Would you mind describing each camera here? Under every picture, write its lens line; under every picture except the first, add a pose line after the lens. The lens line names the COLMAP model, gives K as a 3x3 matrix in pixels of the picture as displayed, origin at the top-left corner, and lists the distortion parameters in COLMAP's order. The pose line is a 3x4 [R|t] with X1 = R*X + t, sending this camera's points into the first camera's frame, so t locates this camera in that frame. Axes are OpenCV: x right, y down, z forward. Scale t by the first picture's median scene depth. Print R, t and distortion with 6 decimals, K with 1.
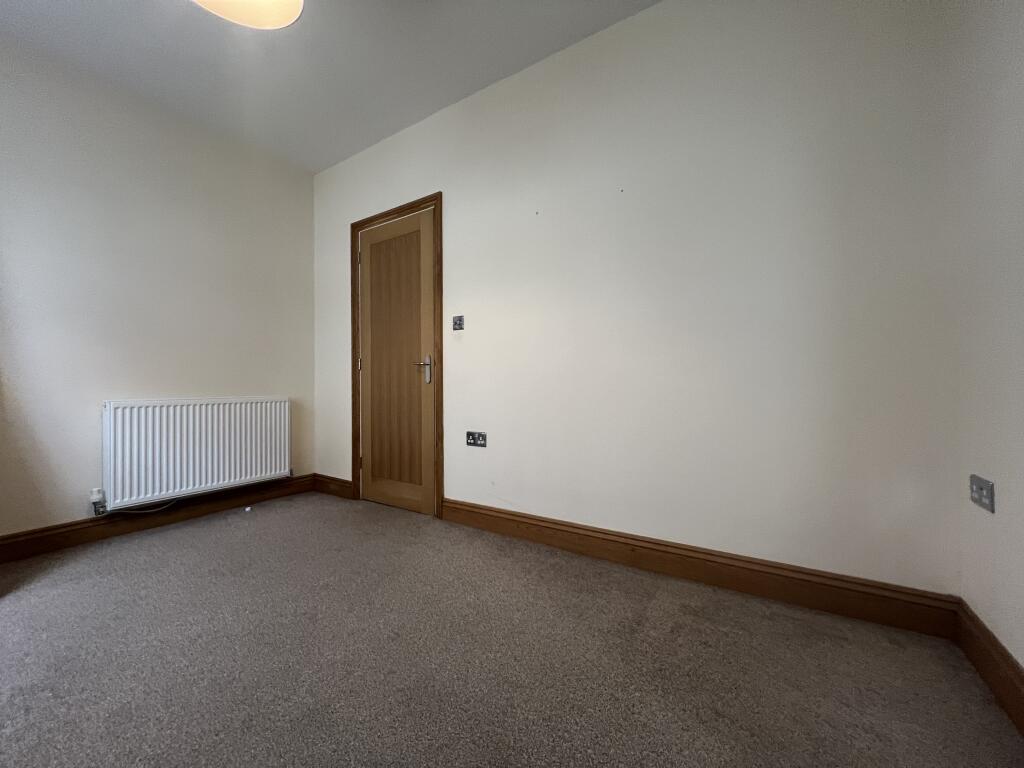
lens RADIAL K [[408.2, 0, 509.4], [0, 408.2, 382.9], [0, 0, 1]] dist [-0.001796, 0.000270]
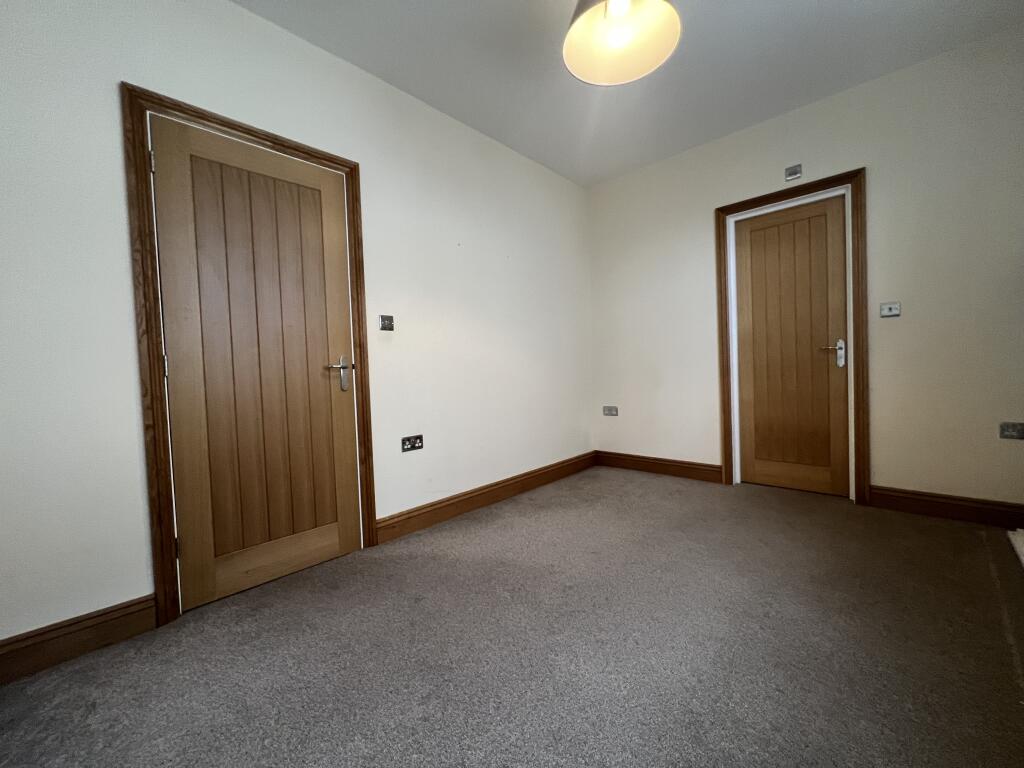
lens RADIAL K [[408.2, 0, 509.4], [0, 408.2, 382.9], [0, 0, 1]] dist [-0.001796, 0.000270]
pose [[0.187995, -0.031248, 0.981673, -0.974279], [0.031179, 0.999180, 0.025834, -0.026617], [-0.981675, 0.025751, 0.188815, 0.554073]]
